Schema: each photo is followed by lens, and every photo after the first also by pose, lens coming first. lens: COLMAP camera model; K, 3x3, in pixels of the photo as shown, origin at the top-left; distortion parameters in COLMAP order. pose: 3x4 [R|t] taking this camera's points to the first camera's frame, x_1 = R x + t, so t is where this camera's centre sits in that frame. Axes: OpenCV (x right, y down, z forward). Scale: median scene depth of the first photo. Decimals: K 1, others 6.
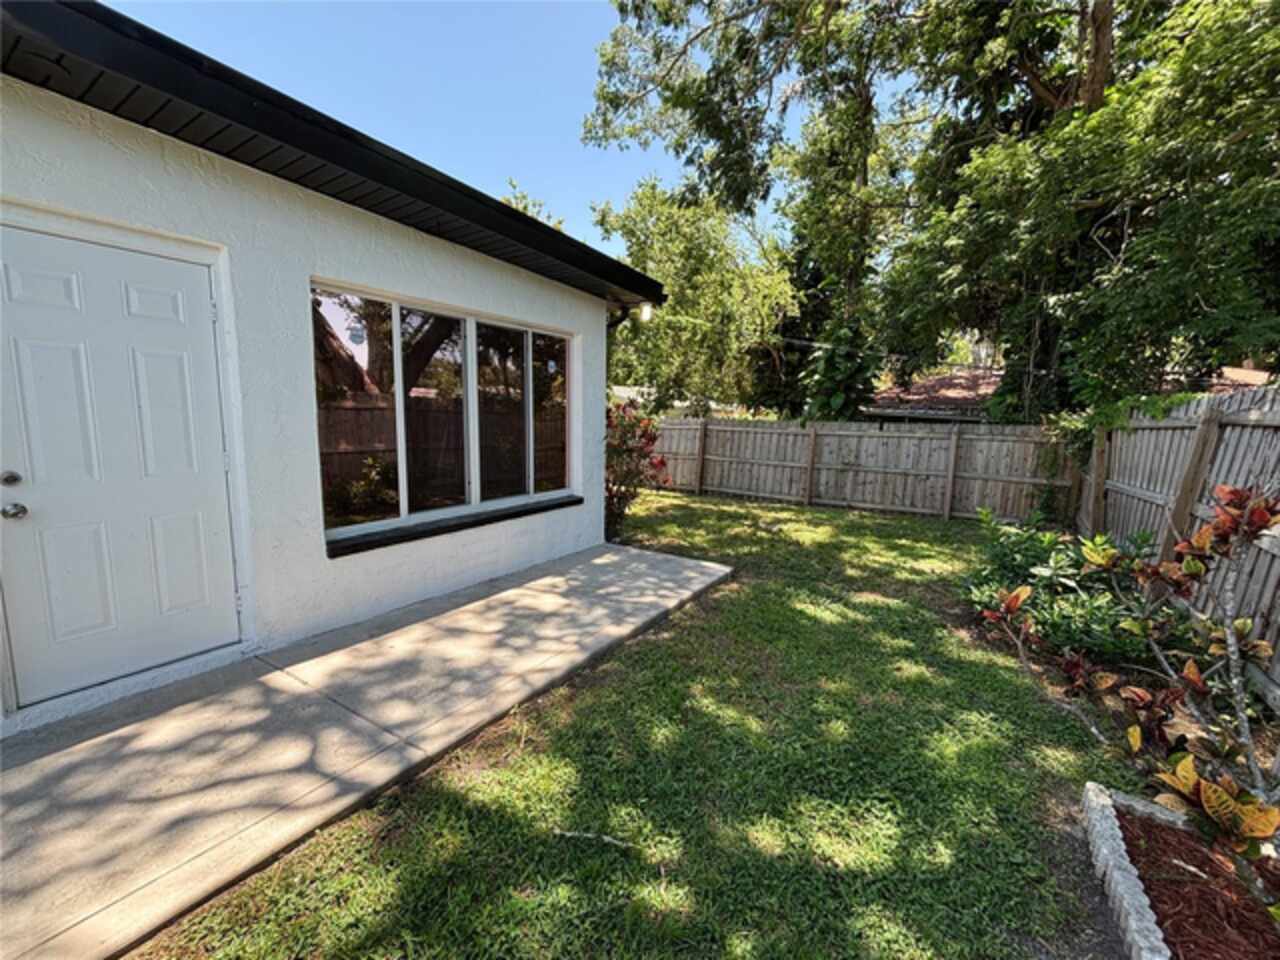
lens RADIAL K [[509.7, 0, 635.3], [0, 509.7, 477.2], [0, 0, 1]] dist [-0.019389, -0.000280]
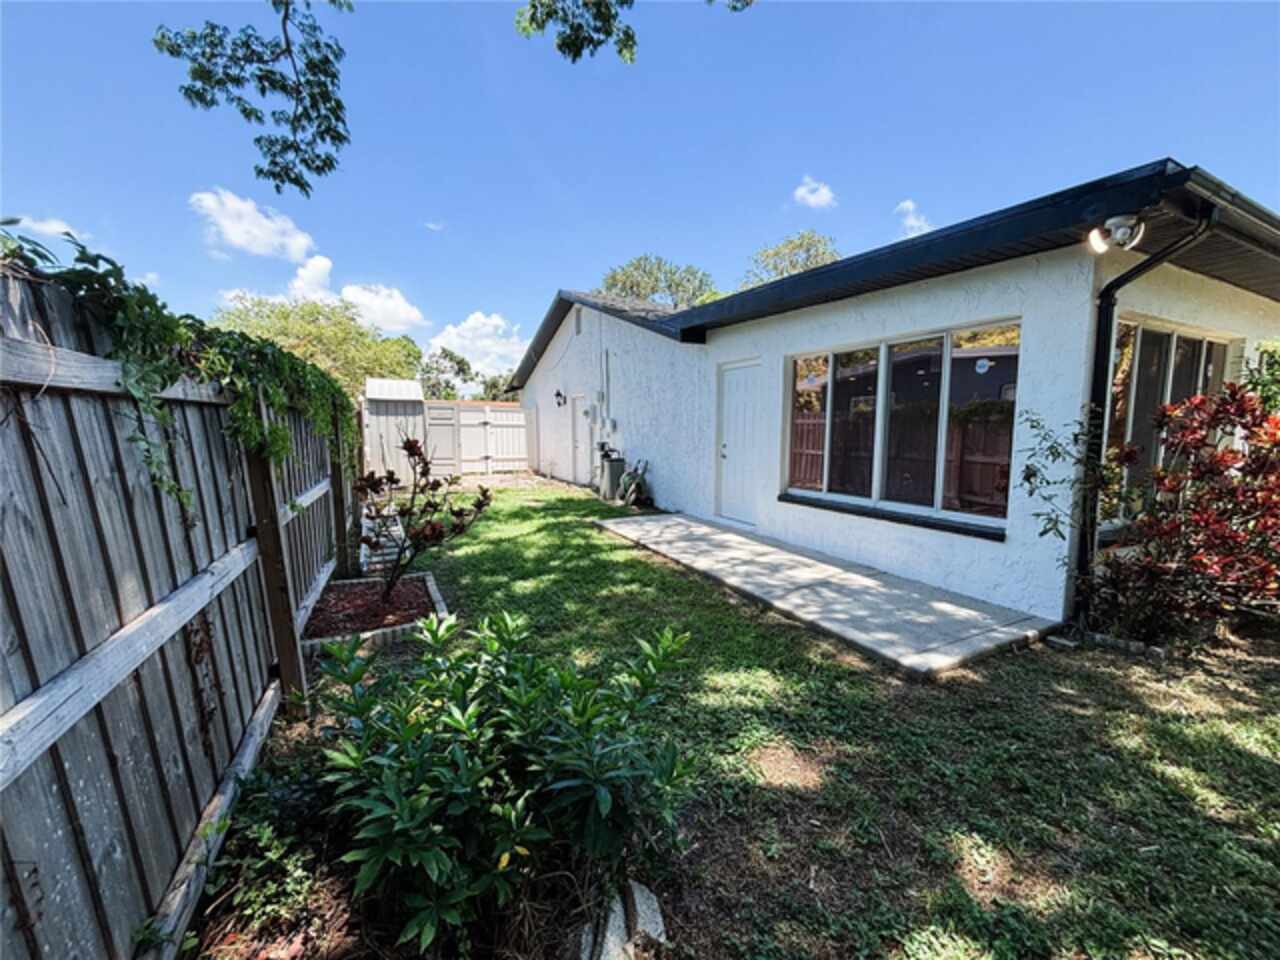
lens RADIAL K [[509.7, 0, 635.3], [0, 509.7, 477.2], [0, 0, 1]] dist [-0.019389, -0.000280]
pose [[-0.496536, 0.070326, -0.865163, 1.016893], [-0.118884, 0.981810, 0.148038, -0.111454], [0.859836, 0.176360, -0.479143, 1.128814]]
